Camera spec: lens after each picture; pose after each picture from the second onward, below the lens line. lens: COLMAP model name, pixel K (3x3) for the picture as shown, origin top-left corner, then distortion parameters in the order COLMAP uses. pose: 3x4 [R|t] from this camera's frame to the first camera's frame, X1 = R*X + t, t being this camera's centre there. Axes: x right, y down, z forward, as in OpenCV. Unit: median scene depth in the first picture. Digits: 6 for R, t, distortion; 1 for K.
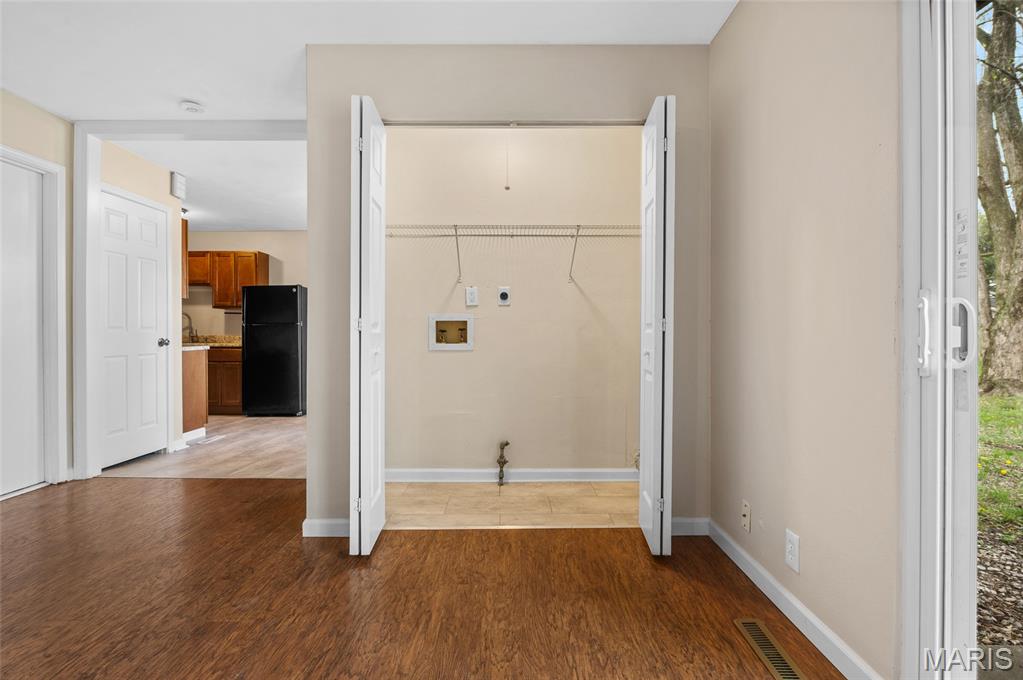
lens RADIAL K [[506.2, 0, 511.1], [0, 506.2, 335.3], [0, 0, 1]] dist [-0.003209, -0.000286]
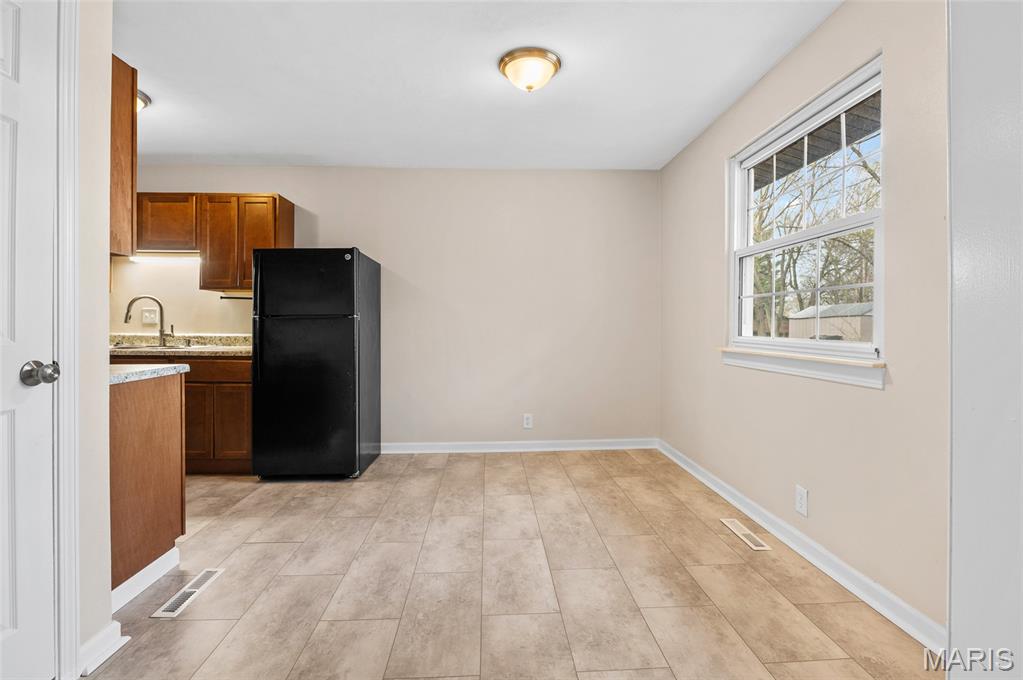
lens RADIAL K [[446.4, 0, 510.4], [0, 446.4, 326.0], [0, 0, 1]] dist [-0.019538, -0.000207]
pose [[0.997677, 0.003261, 0.068051, -0.298914], [-0.003427, 0.999991, 0.002329, -0.014858], [-0.068043, -0.002557, 0.997679, 0.522328]]
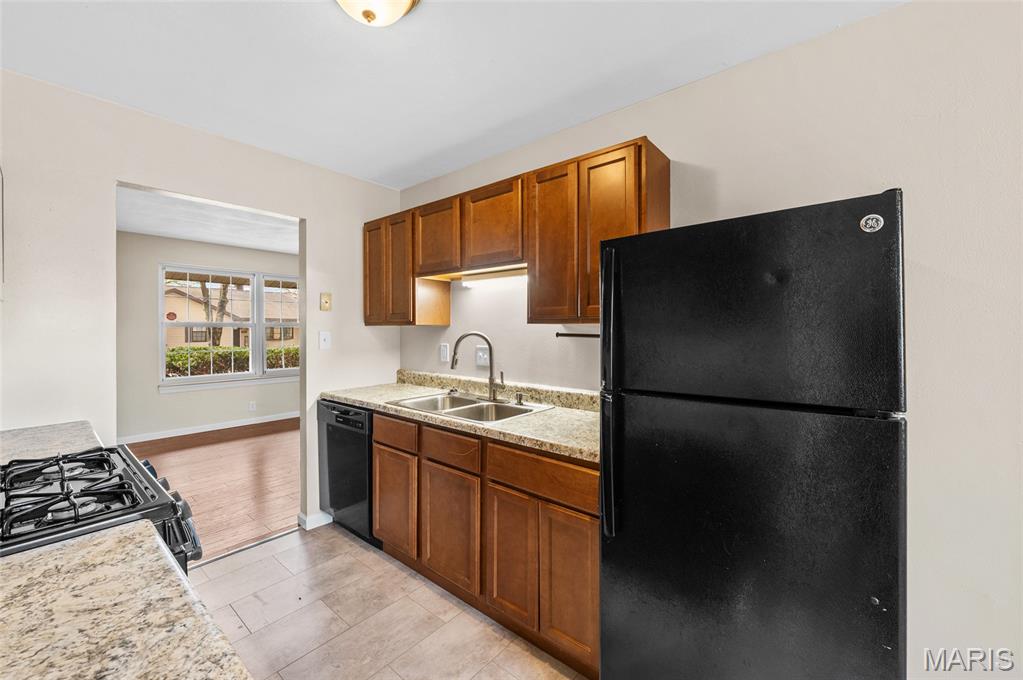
lens RADIAL K [[404.3, 0, 511.3], [0, 404.3, 326.5], [0, 0, 1]] dist [0.012910, 0.000053]
pose [[0.771015, -0.004703, -0.636800, -0.464492], [0.001522, 0.999983, -0.005543, -0.056627], [0.636815, 0.003305, 0.771009, 0.866111]]
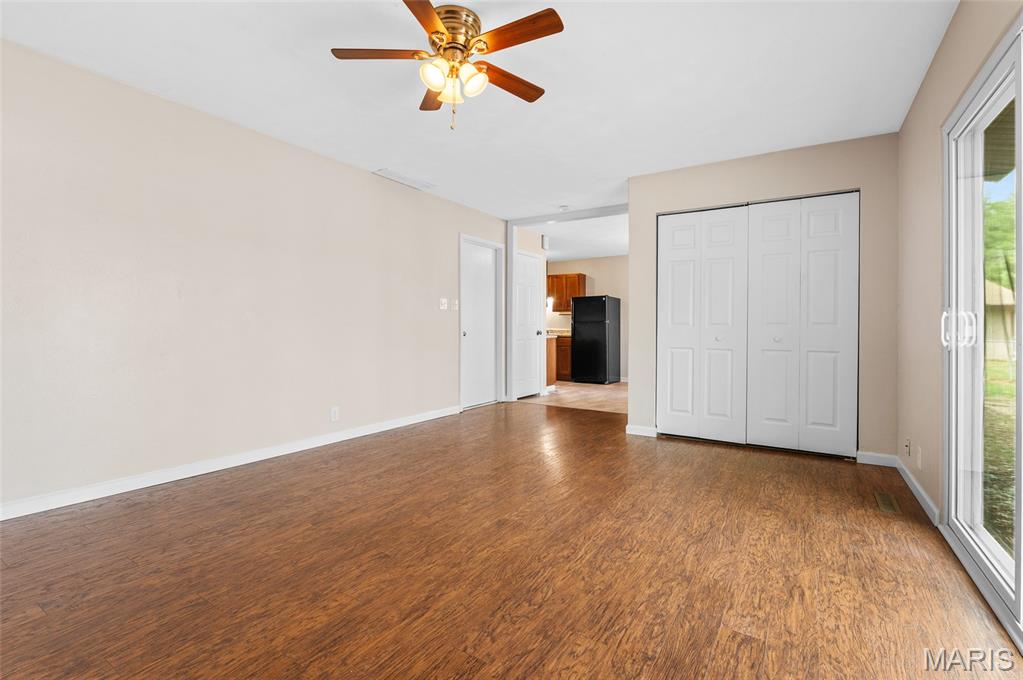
lens RADIAL K [[478.0, 0, 510.2], [0, 478.0, 328.4], [0, 0, 1]] dist [-0.001757, -0.000260]
pose [[0.852274, 0.003390, -0.523085, 0.075981], [-0.005075, 0.999986, -0.001787, 0.000989], [0.523071, 0.004178, 0.852279, -0.364772]]
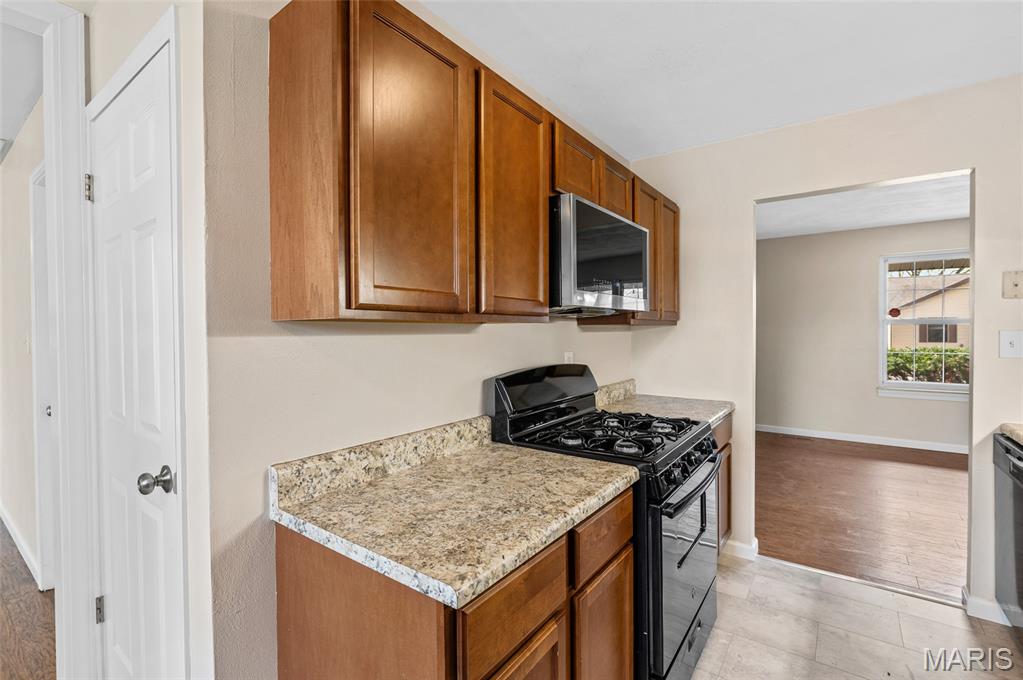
lens RADIAL K [[481.4, 0, 530.9], [0, 481.4, 336.4], [0, 0, 1]] dist [-0.000586, -0.000141]
pose [[-0.534917, 0.017314, -0.844727, -0.417838], [-0.002630, 0.999751, 0.022157, -0.058067], [0.844900, 0.014074, -0.534739, 1.041105]]
